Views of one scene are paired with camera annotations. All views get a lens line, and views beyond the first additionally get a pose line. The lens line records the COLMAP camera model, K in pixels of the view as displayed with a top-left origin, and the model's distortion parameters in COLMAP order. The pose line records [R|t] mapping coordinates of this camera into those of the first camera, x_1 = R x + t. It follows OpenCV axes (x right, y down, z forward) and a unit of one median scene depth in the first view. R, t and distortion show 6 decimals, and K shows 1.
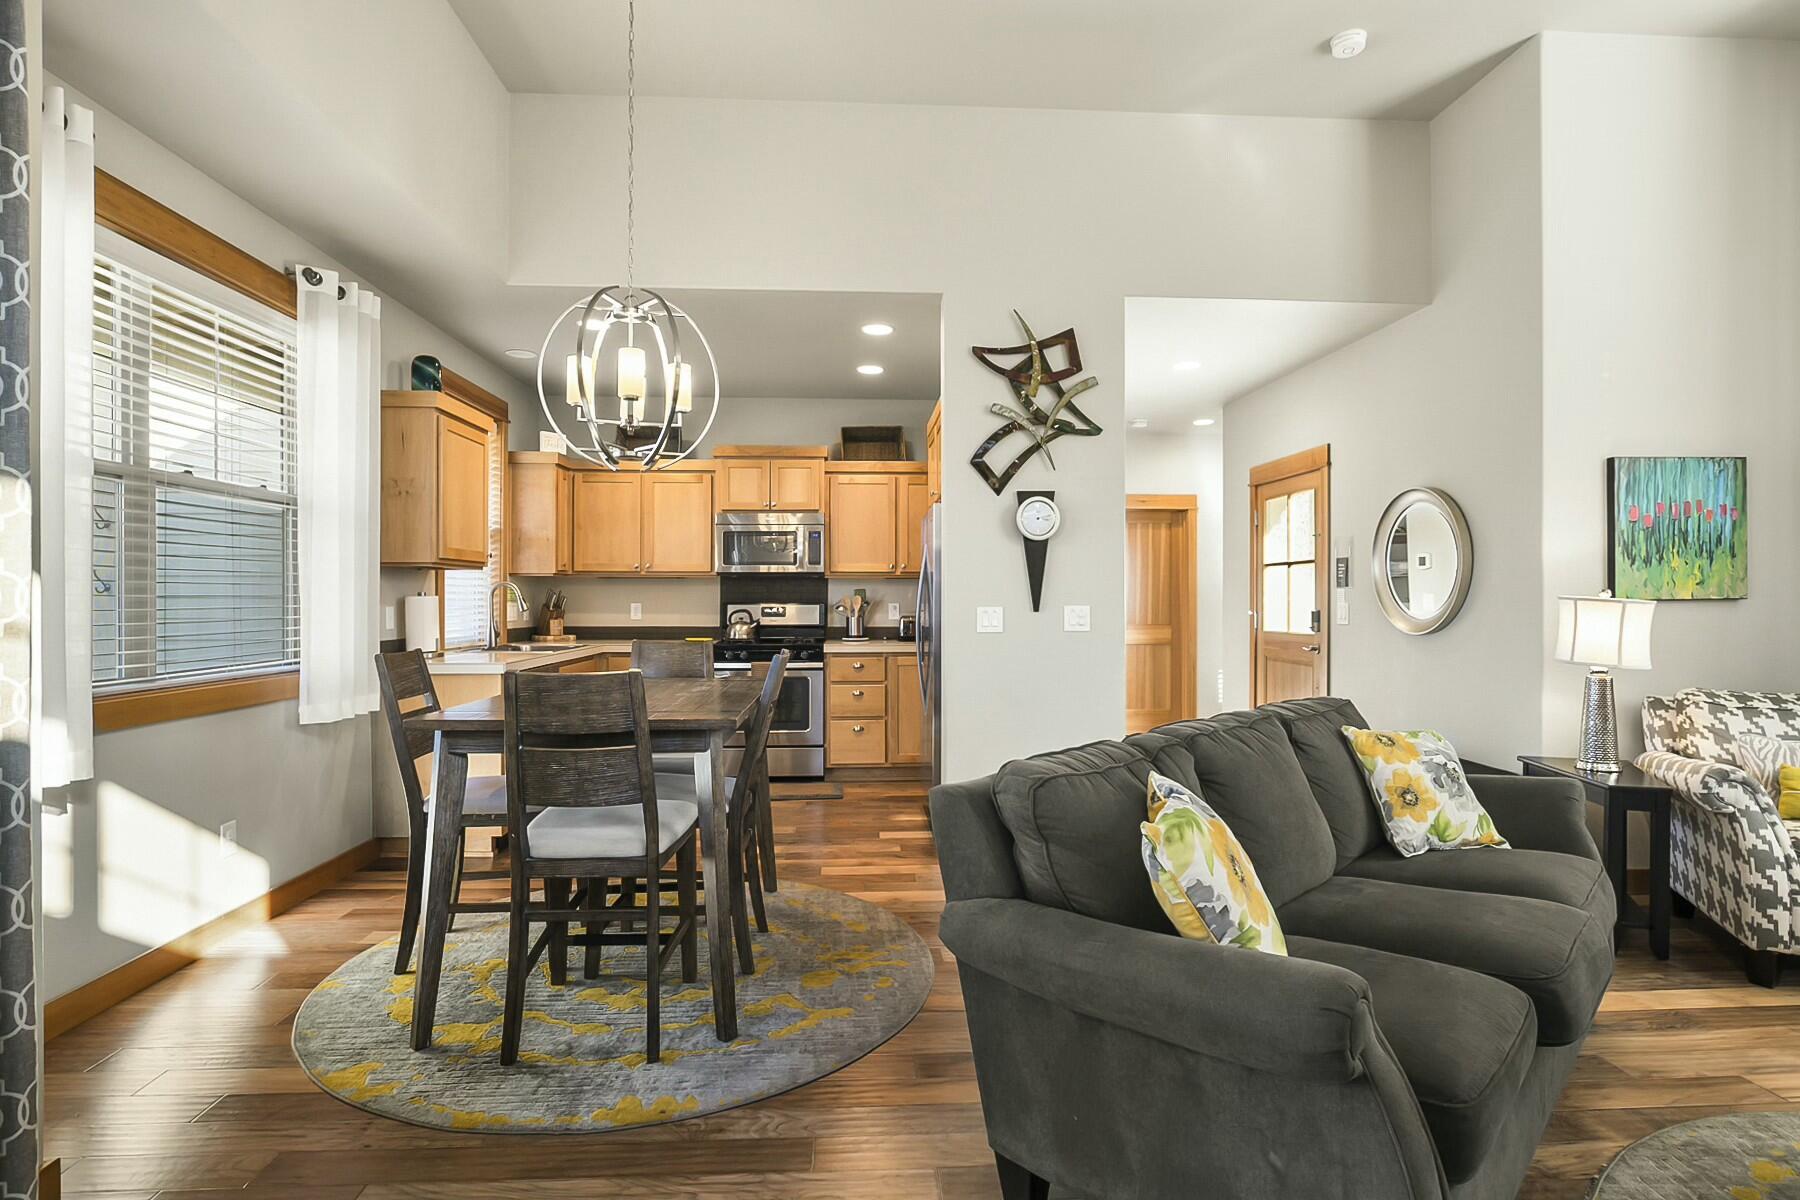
lens RADIAL K [[912.5, 0, 914.4], [0, 912.5, 601.6], [0, 0, 1]] dist [-0.021367, 0.009722]
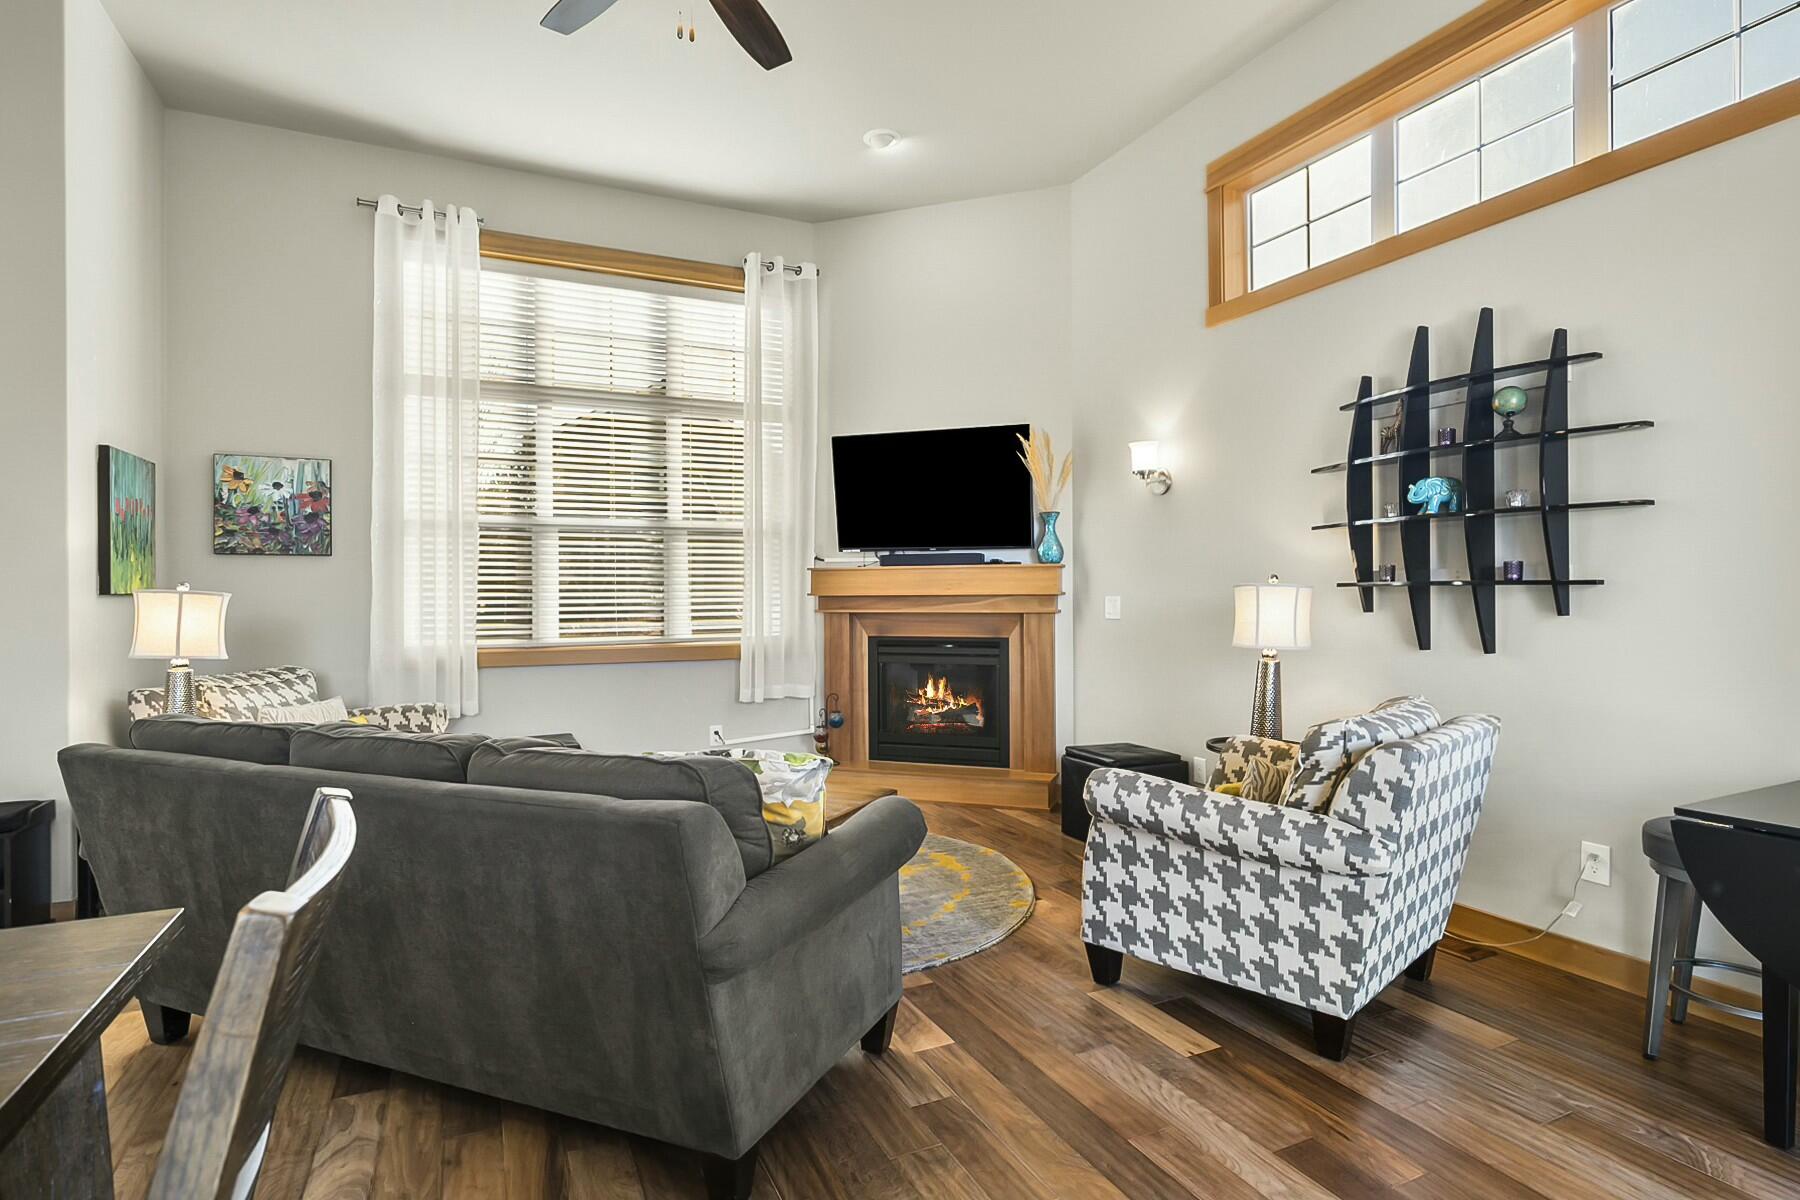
lens RADIAL K [[912.5, 0, 895.1], [0, 912.5, 592.2], [0, 0, 1]] dist [-0.021367, 0.009722]
pose [[-0.370393, 0.003561, 0.928869, -0.264376], [0.009110, 0.999958, -0.000201, 0.002131], [-0.928831, 0.008388, -0.370410, 0.362751]]
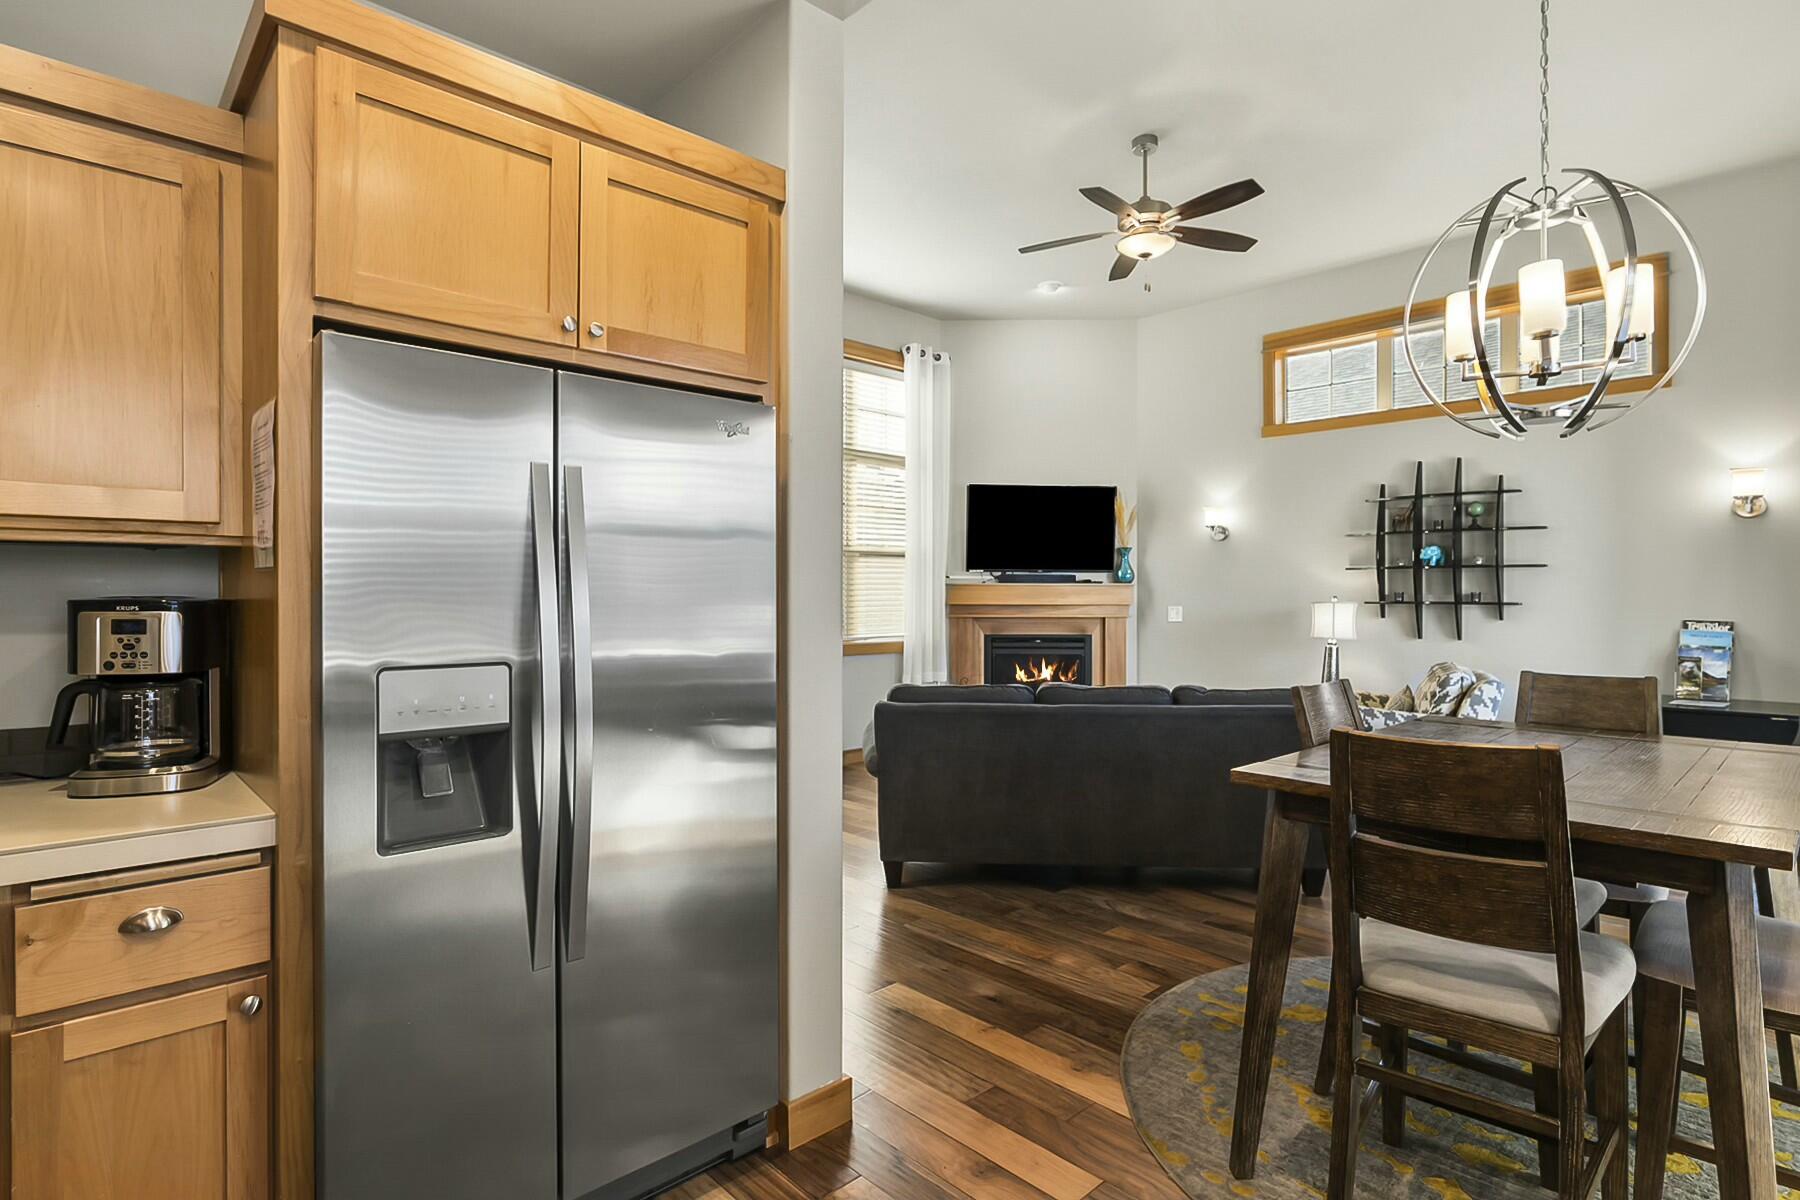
lens RADIAL K [[912.5, 0, 897.0], [0, 912.5, 593.8], [0, 0, 1]] dist [-0.021367, 0.009722]
pose [[-0.641146, -0.001957, 0.767416, -0.271625], [0.000356, 0.999996, 0.002848, -0.013098], [-0.767419, 0.002099, -0.641143, 0.943562]]
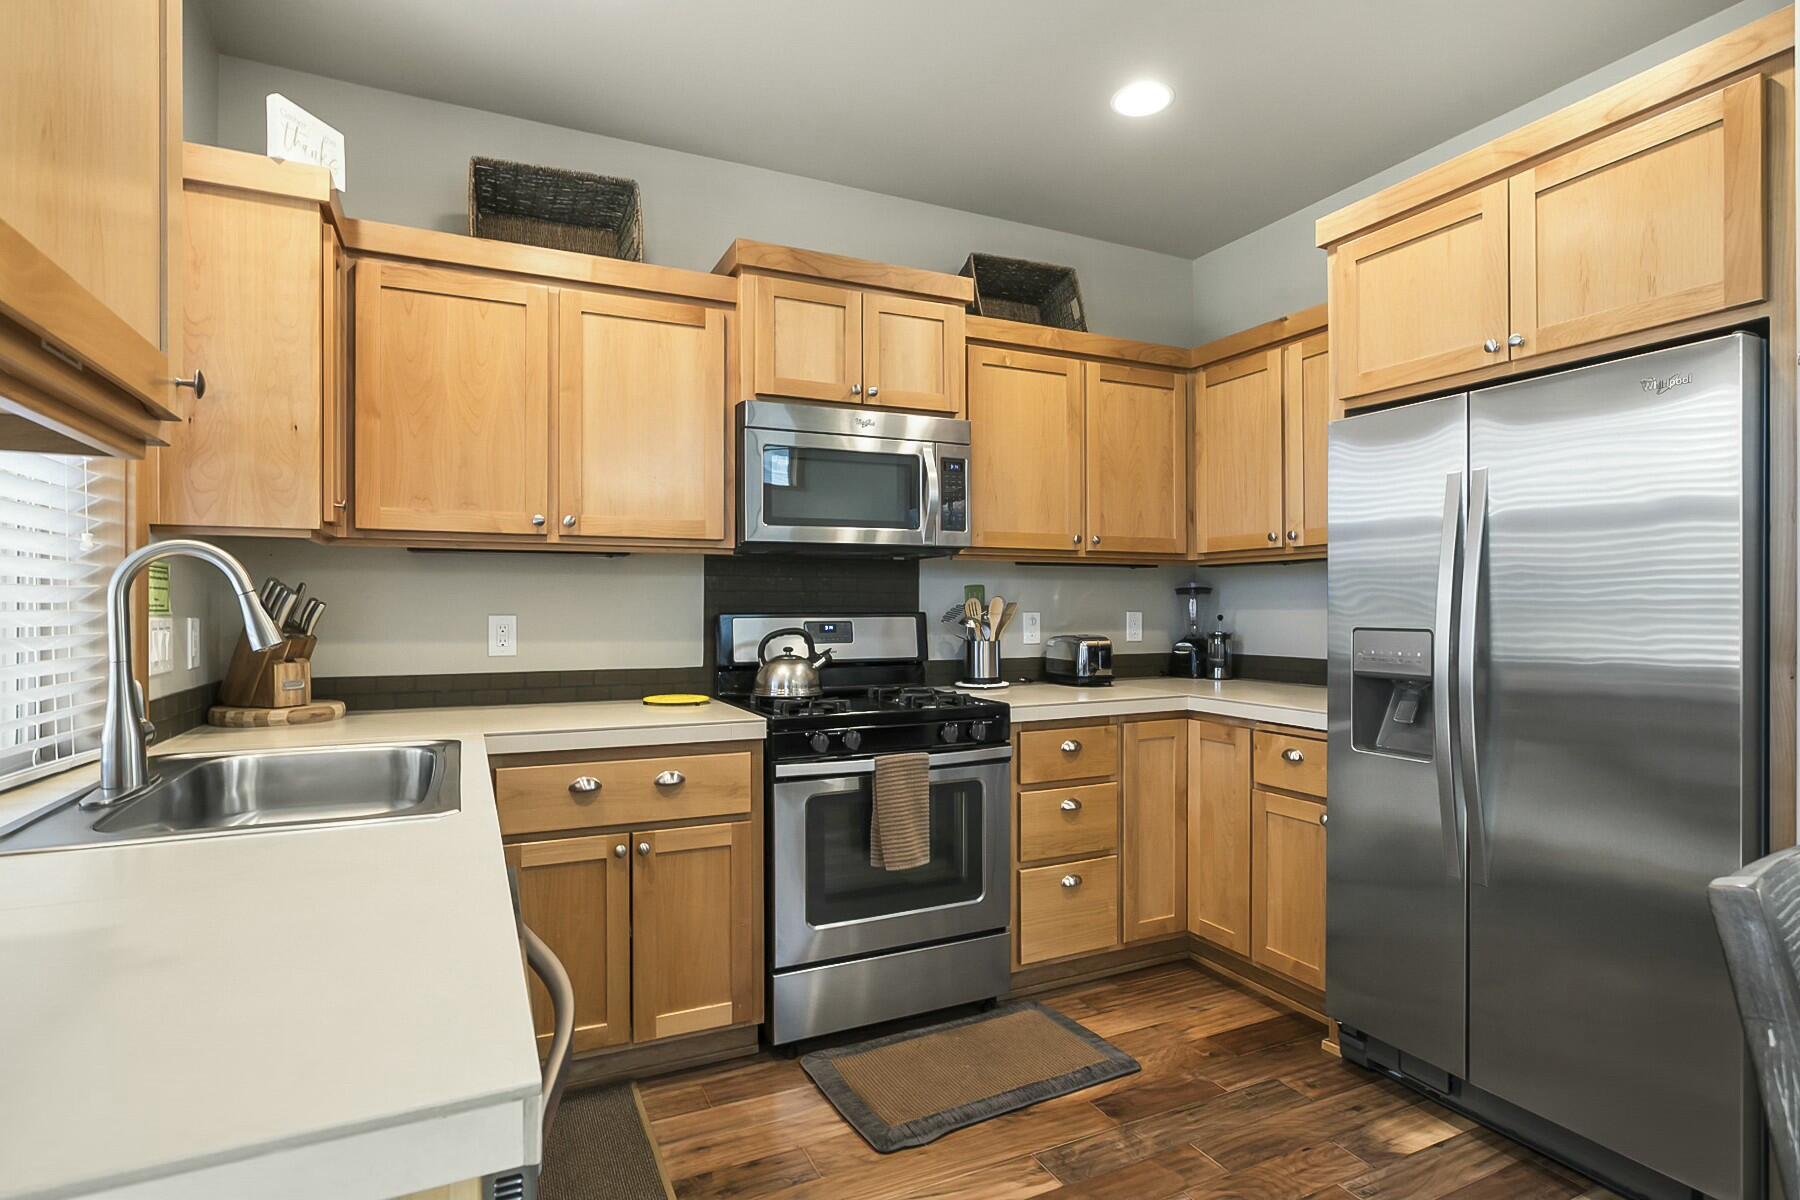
lens RADIAL K [[912.5, 0, 891.2], [0, 912.5, 610.5], [0, 0, 1]] dist [-0.021367, 0.009722]
pose [[0.927270, -0.003690, 0.374374, -0.319531], [0.004316, 0.999990, -0.000836, 0.000691], [-0.374367, 0.002391, 0.927277, 0.598294]]
